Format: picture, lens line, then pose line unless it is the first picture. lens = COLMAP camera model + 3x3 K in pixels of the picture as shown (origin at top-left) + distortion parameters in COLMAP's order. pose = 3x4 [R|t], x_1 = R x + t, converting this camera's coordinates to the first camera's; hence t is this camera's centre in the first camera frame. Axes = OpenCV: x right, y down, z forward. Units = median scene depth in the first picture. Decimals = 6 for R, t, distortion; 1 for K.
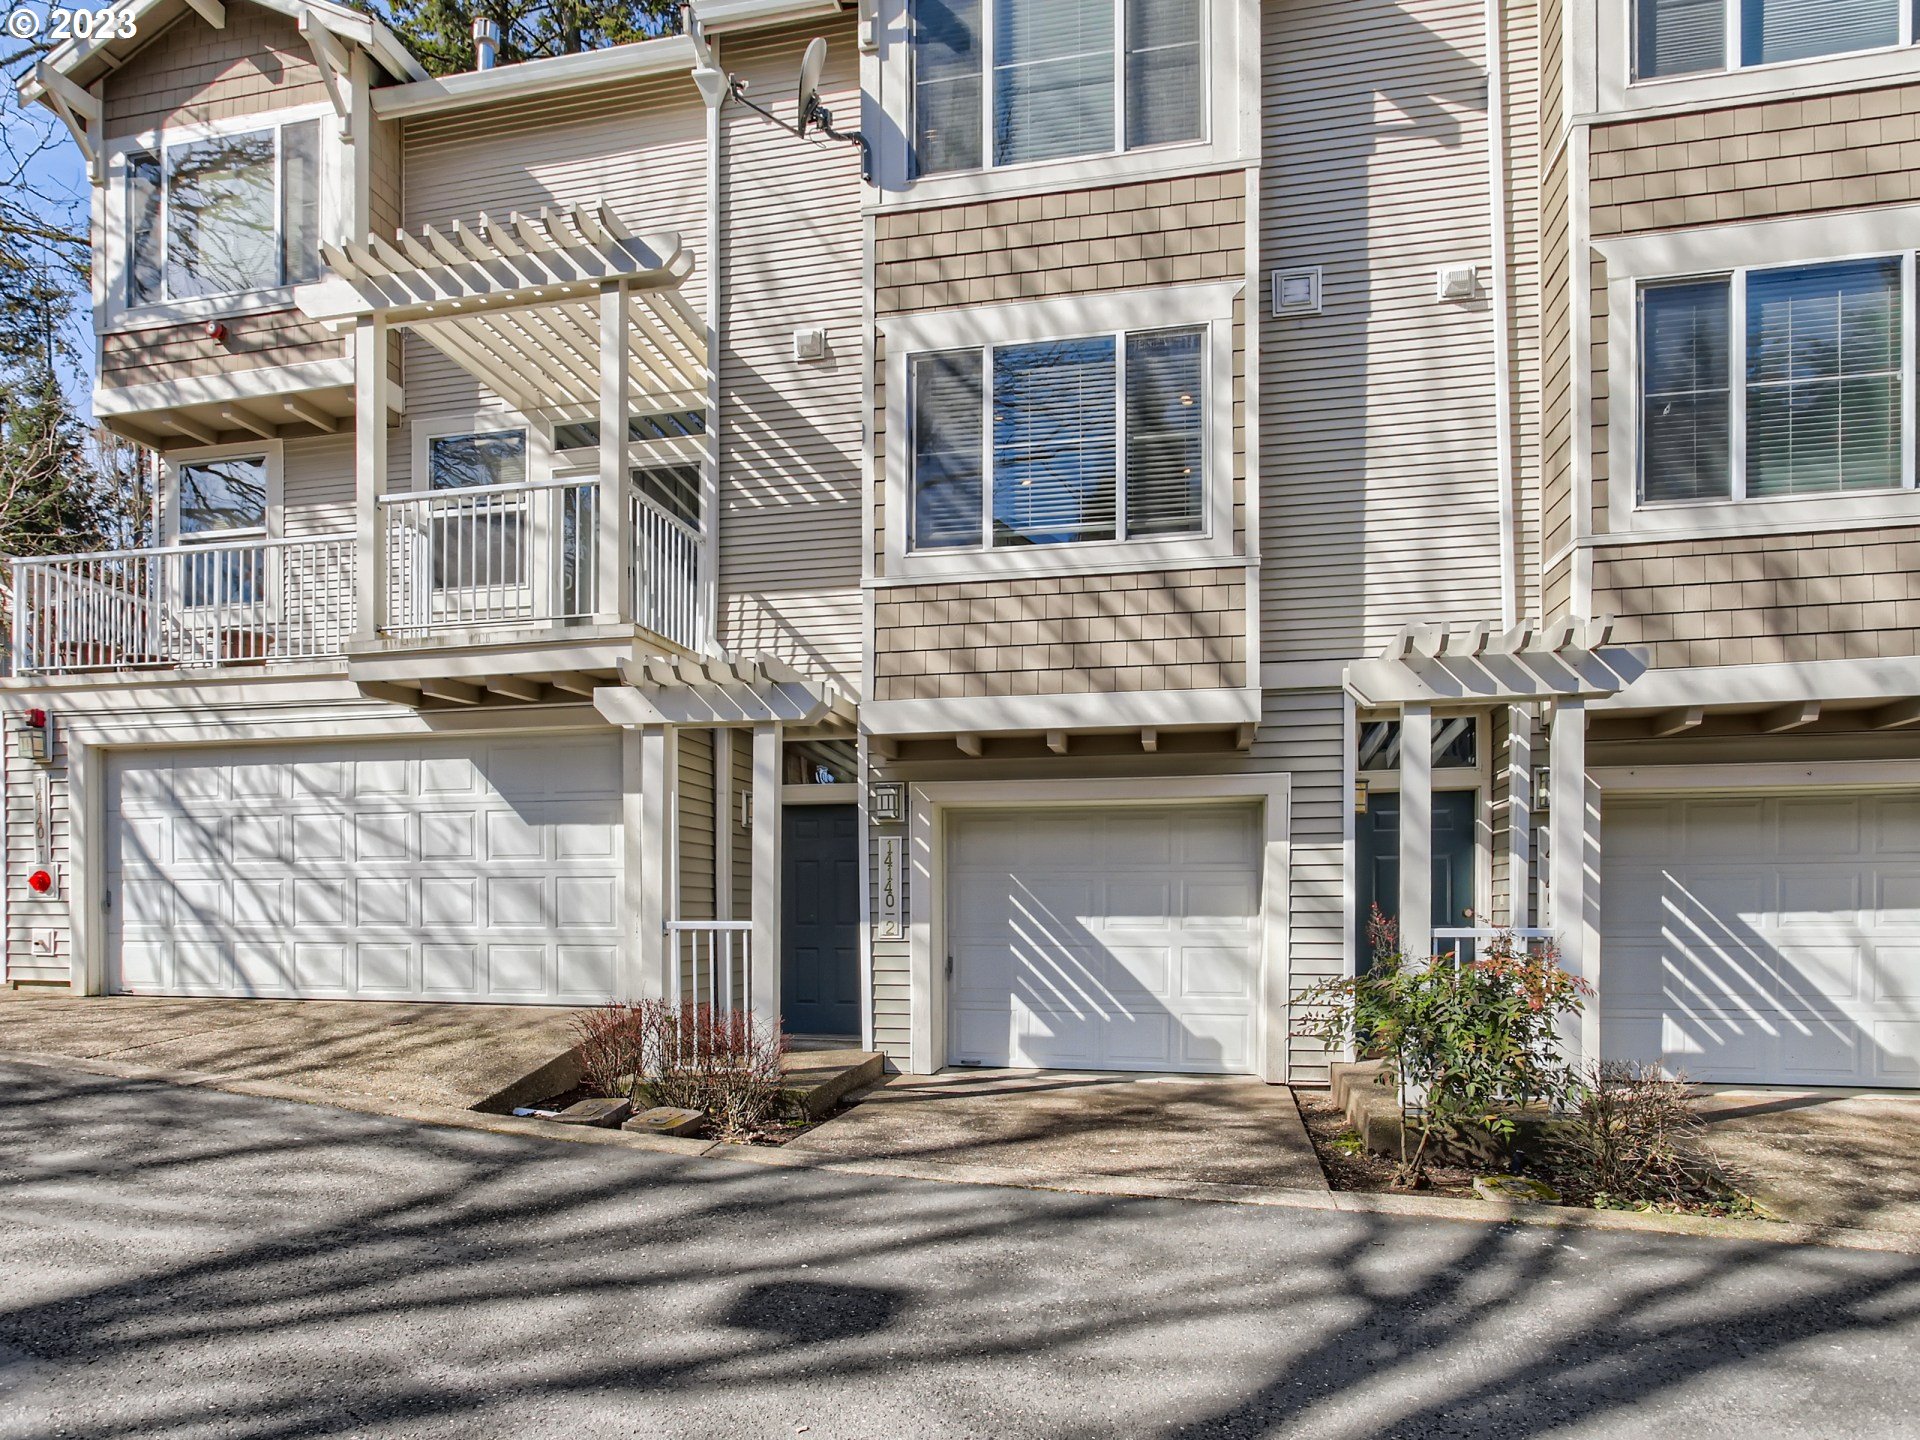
lens RADIAL K [[1039.5, 0, 953.7], [0, 1039.5, 721.8], [0, 0, 1]] dist [-0.036676, 0.018502]
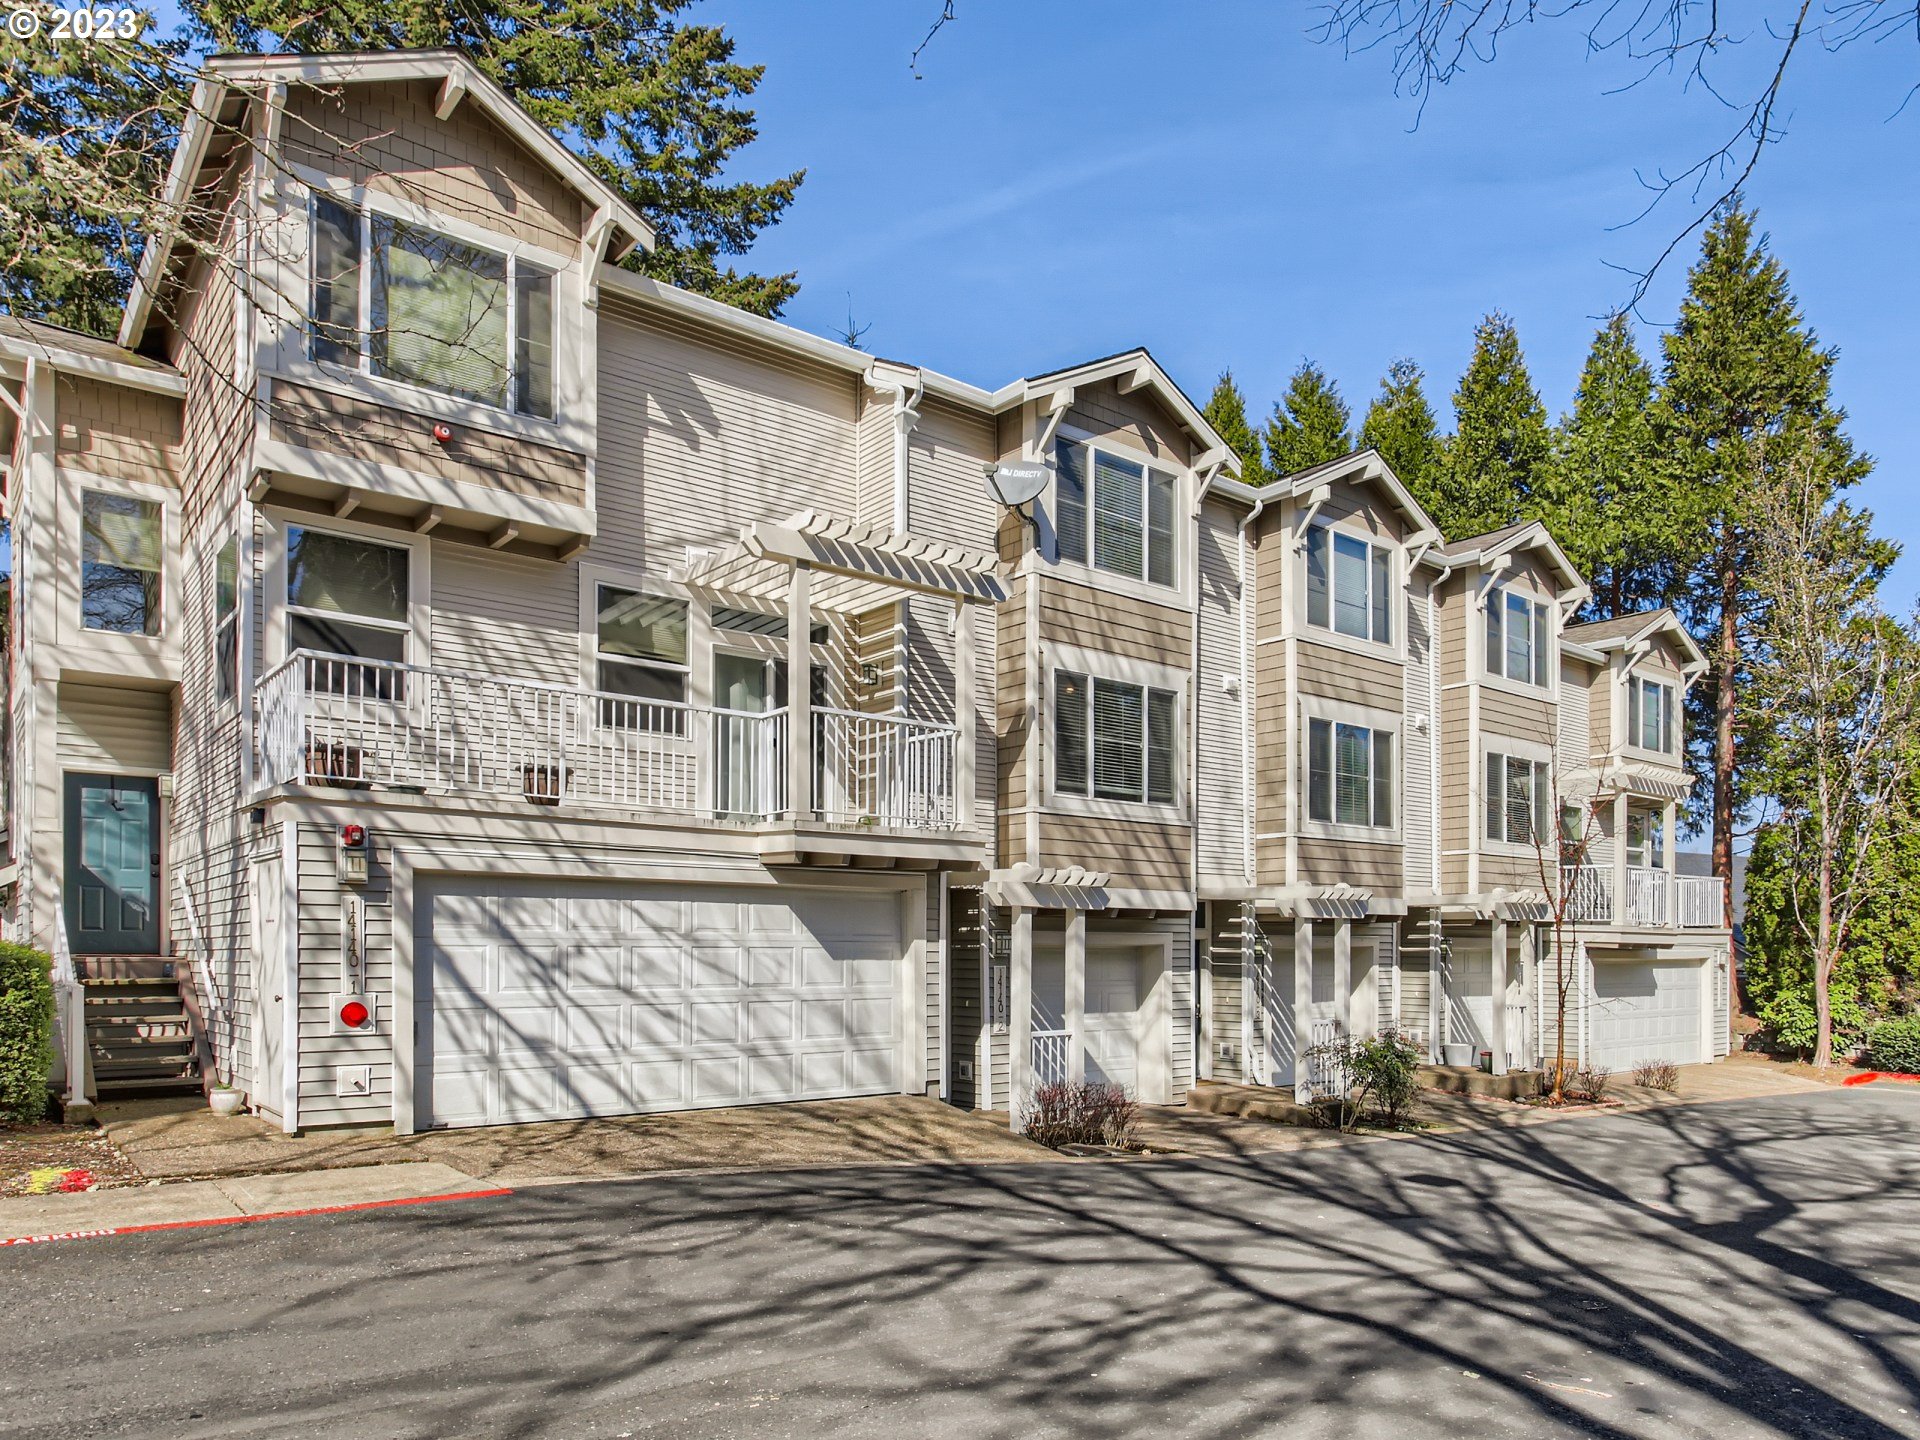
lens RADIAL K [[1039.5, 0, 953.7], [0, 1039.5, 721.8], [0, 0, 1]] dist [-0.036676, 0.018502]
pose [[0.705964, 0.163519, 0.689113, -1.210026], [-0.111499, 0.986509, -0.119862, -0.055797], [-0.699416, 0.007783, 0.714672, -0.053078]]
